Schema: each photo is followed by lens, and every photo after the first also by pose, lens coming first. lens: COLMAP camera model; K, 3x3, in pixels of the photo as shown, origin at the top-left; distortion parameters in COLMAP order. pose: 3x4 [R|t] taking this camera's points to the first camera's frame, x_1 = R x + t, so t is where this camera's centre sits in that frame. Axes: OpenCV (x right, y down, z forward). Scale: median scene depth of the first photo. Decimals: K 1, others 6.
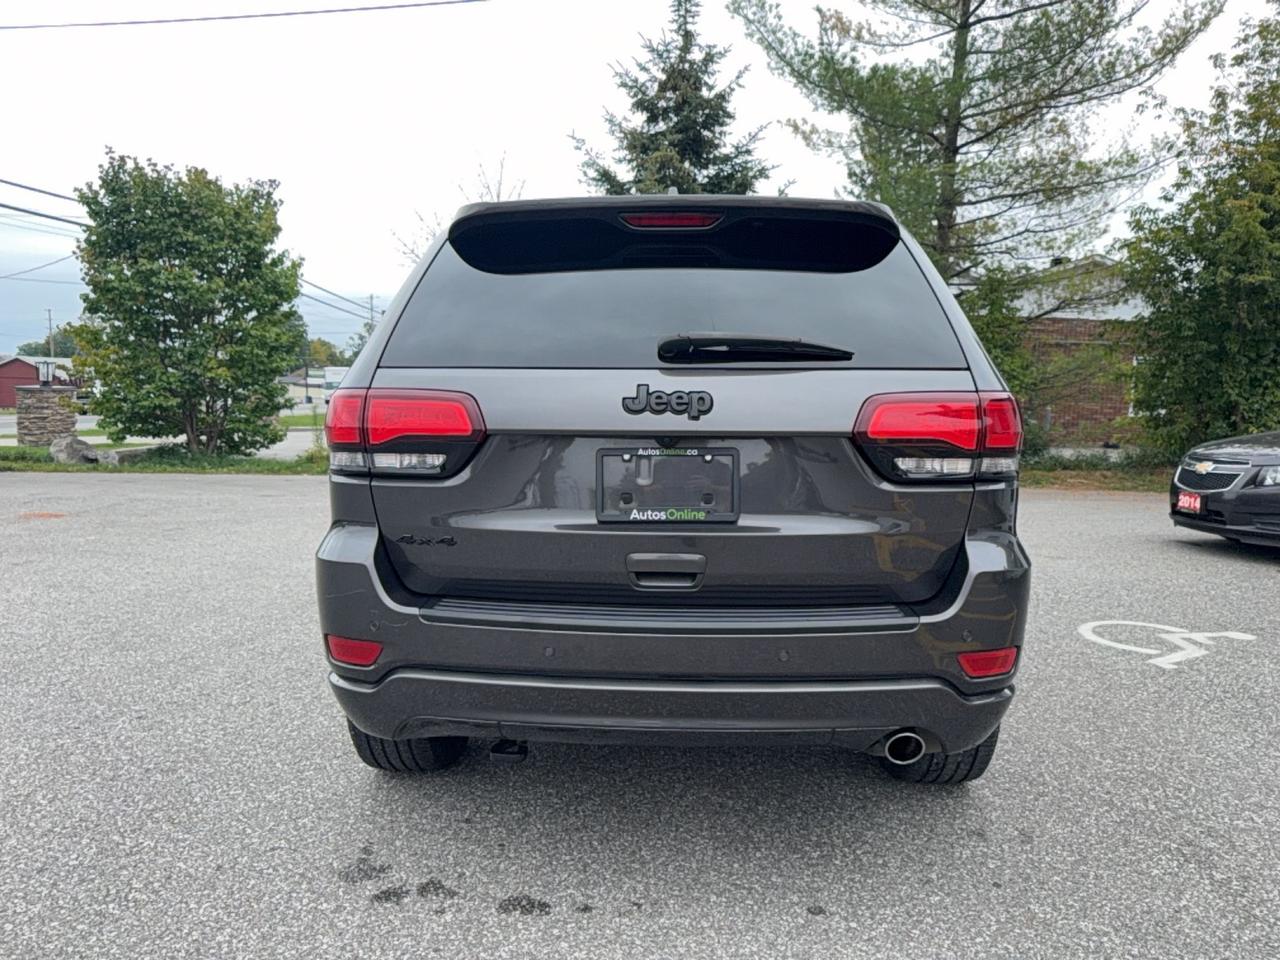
lens RADIAL K [[897.3, 0, 635.2], [0, 897.3, 475.1], [0, 0, 1]] dist [0.001960, -0.030118]
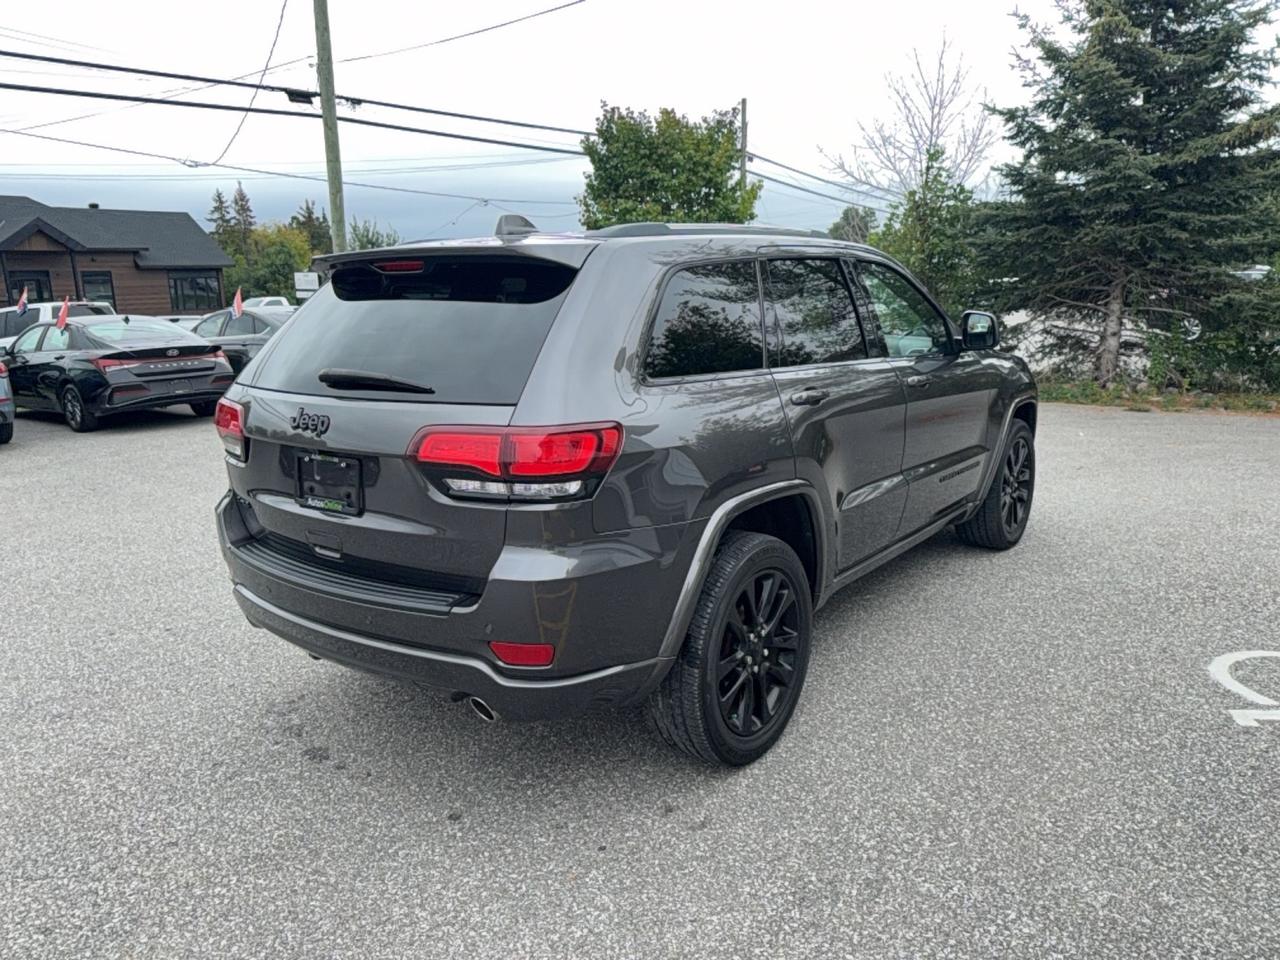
lens RADIAL K [[908.0, 0, 640.0], [0, 908.0, 480.0], [0, 0, 1]] dist [-0.021365, -0.001545]
pose [[0.816763, 0.084203, -0.570796, 0.170454], [-0.015455, 0.992131, 0.124243, -0.024515], [0.576766, -0.092655, 0.811638, 0.021436]]
